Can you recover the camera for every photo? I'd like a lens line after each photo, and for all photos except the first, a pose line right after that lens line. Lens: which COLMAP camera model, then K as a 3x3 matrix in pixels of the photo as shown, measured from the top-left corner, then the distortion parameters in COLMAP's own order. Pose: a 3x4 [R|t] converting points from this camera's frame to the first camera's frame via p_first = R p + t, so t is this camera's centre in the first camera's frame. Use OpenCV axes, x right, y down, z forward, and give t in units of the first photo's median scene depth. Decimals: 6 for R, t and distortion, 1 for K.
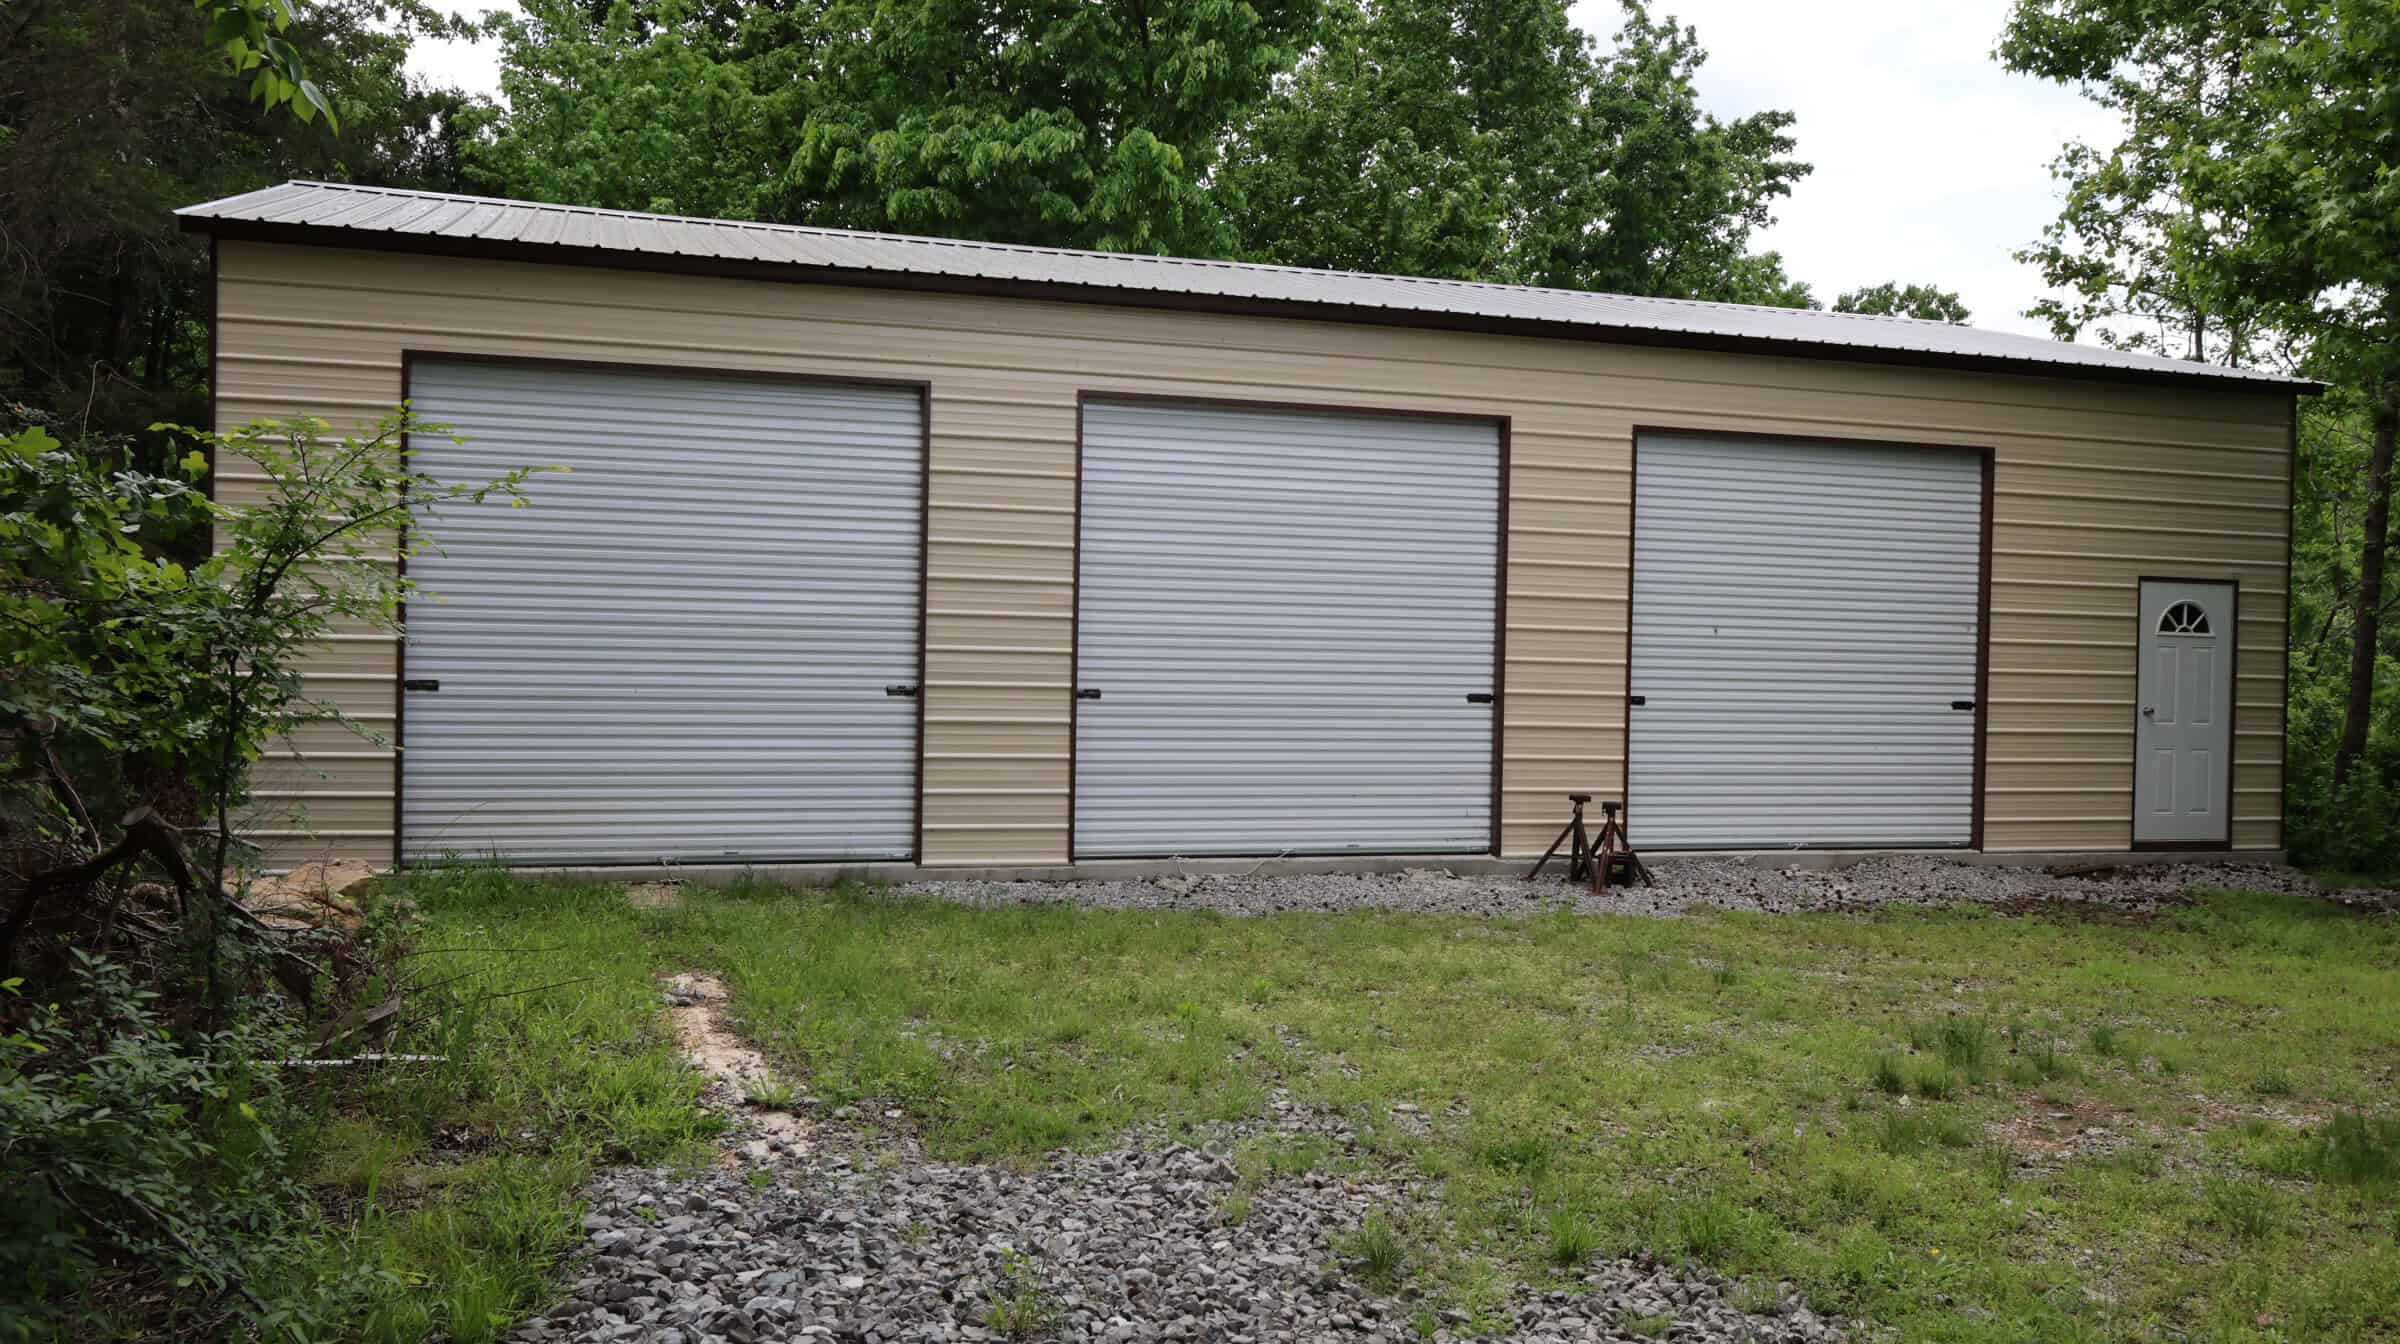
lens RADIAL K [[1978.5, 0, 1200.0], [0, 1978.5, 672.0], [0, 0, 1]] dist [0.027834, 0.006296]
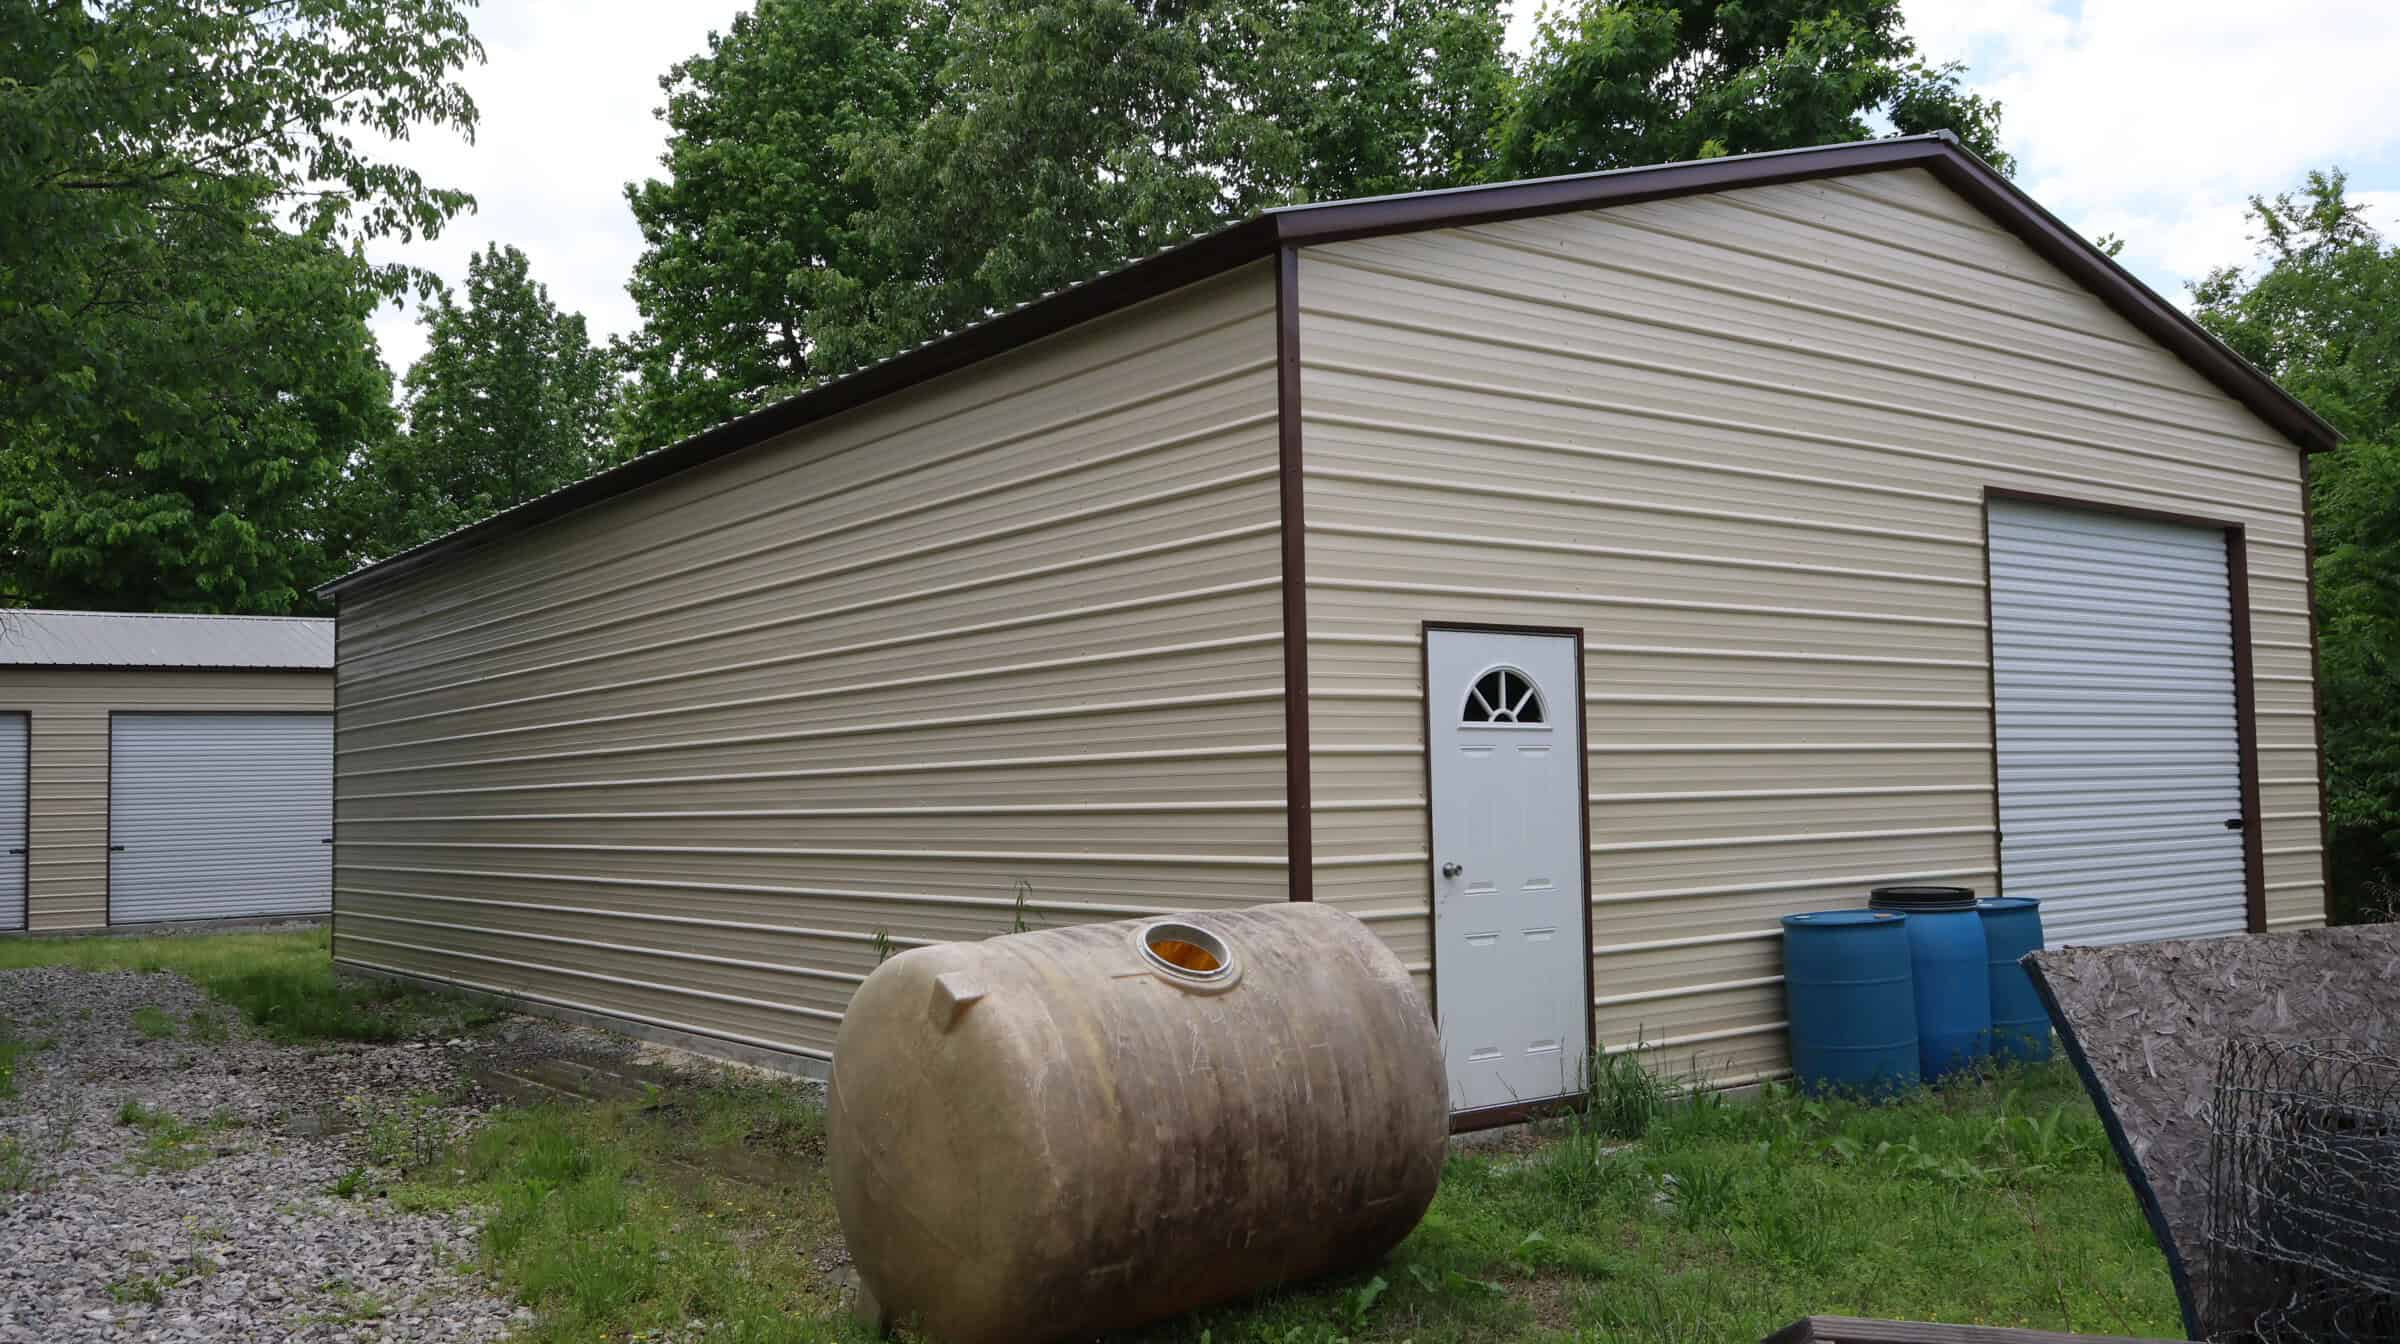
lens RADIAL K [[1978.5, 0, 1200.0], [0, 1978.5, 672.0], [0, 0, 1]] dist [0.027834, 0.006296]
pose [[0.949058, -0.021686, 0.314354, 0.354161], [0.046344, 0.996386, -0.071179, 0.026525], [-0.311674, 0.082122, 0.946634, -1.344859]]
